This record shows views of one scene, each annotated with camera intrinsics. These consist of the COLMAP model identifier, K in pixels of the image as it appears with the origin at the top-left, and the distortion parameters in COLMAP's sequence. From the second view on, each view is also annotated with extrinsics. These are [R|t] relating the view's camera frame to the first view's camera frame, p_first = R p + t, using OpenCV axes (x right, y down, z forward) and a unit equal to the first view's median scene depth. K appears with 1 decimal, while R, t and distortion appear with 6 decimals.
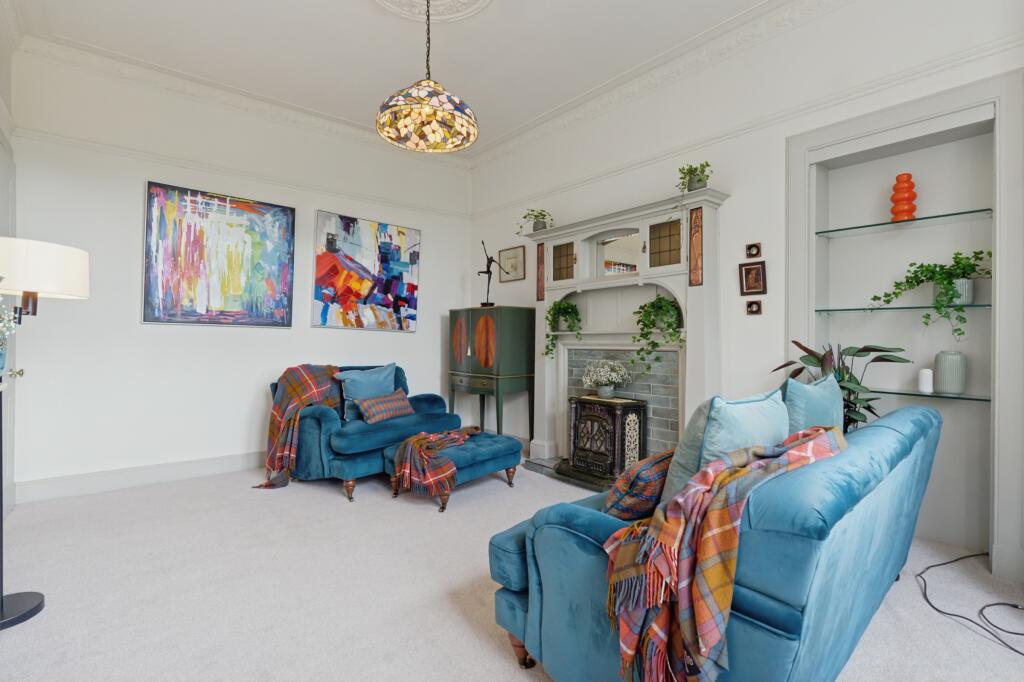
lens RADIAL K [[488.0, 0, 504.9], [0, 488.0, 346.0], [0, 0, 1]] dist [-0.000924, -0.000495]
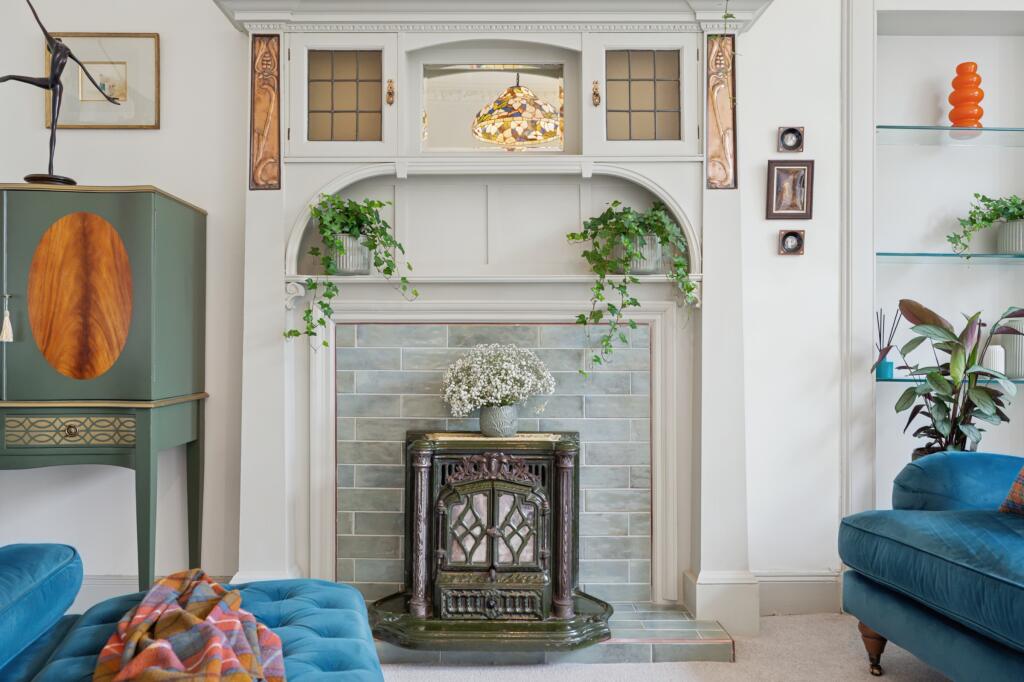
lens RADIAL K [[769.1, 0, 512.0], [0, 769.1, 341.0], [0, 0, 1]] dist [-0.000553, -0.002678]
pose [[0.632642, 0.000692, 0.774444, -0.310606], [0.006310, 0.999962, -0.006048, 0.031140], [-0.774419, 0.008712, 0.632613, 0.587945]]
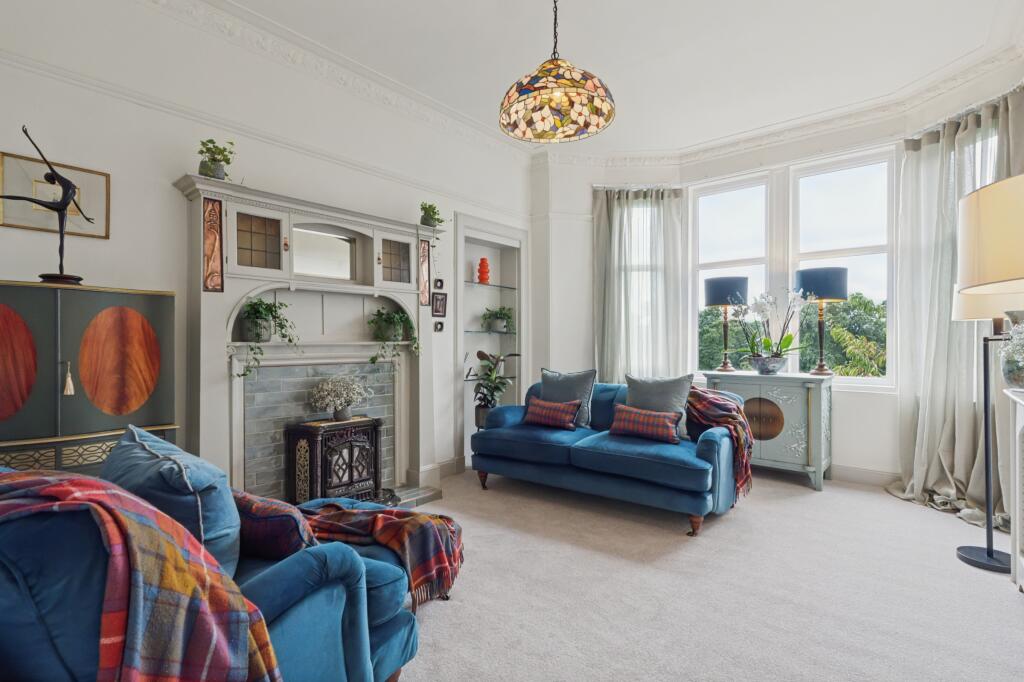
lens RADIAL K [[488.0, 0, 504.9], [0, 488.0, 346.0], [0, 0, 1]] dist [-0.000924, -0.000495]
pose [[-0.159789, -0.010616, 0.987094, -0.718472], [0.007956, 0.999896, 0.012041, -0.033208], [-0.987119, 0.009778, -0.159688, 0.877897]]
